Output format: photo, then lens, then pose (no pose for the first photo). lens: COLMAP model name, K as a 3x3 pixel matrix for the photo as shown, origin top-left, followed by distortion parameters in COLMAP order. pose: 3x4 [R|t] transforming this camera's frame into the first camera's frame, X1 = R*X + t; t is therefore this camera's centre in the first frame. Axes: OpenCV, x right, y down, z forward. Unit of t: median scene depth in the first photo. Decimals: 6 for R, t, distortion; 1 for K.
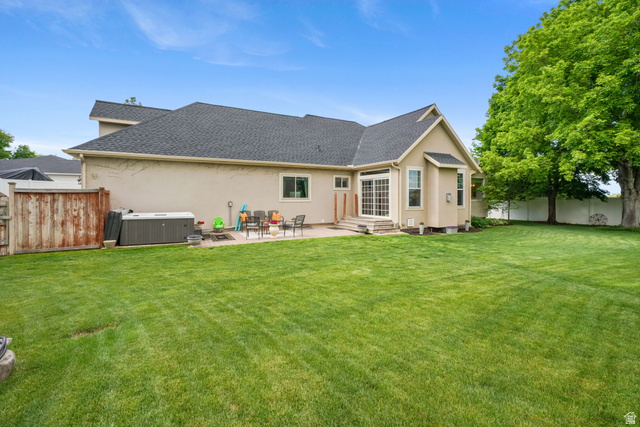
lens RADIAL K [[276.2, 0, 318.4], [0, 276.2, 195.9], [0, 0, 1]] dist [0.000573, 0.000112]
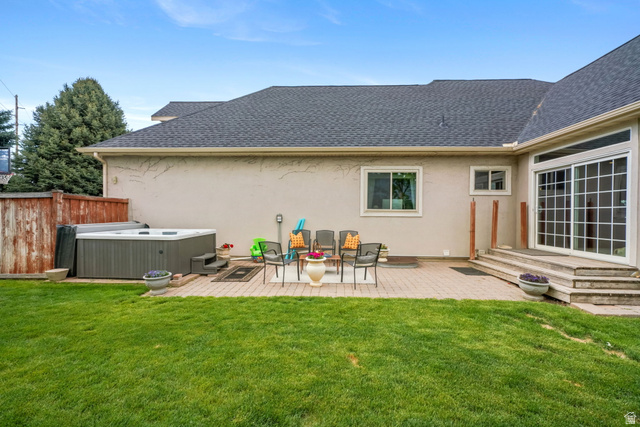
lens RADIAL K [[284.6, 0, 320.8], [0, 284.6, 217.1], [0, 0, 1]] dist [0.004623, 0.000716]
pose [[0.870631, 0.009320, -0.491849, 0.084711], [-0.002022, 0.999880, 0.015368, 0.015220], [0.491933, -0.012385, 0.870545, 0.452285]]
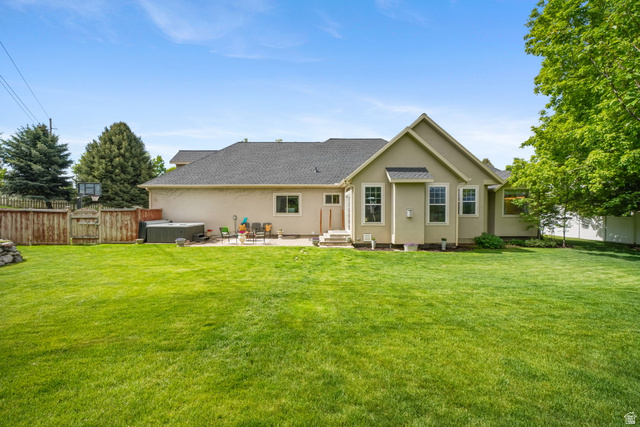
lens RADIAL K [[253.6, 0, 320.0], [0, 253.6, 213.5], [0, 0, 1]] dist [-0.000365, 0.000140]
pose [[0.891569, 0.007025, -0.452830, 0.592355], [0.004466, 0.999695, 0.024300, -0.017787], [0.452863, -0.023687, 0.891266, 0.073306]]
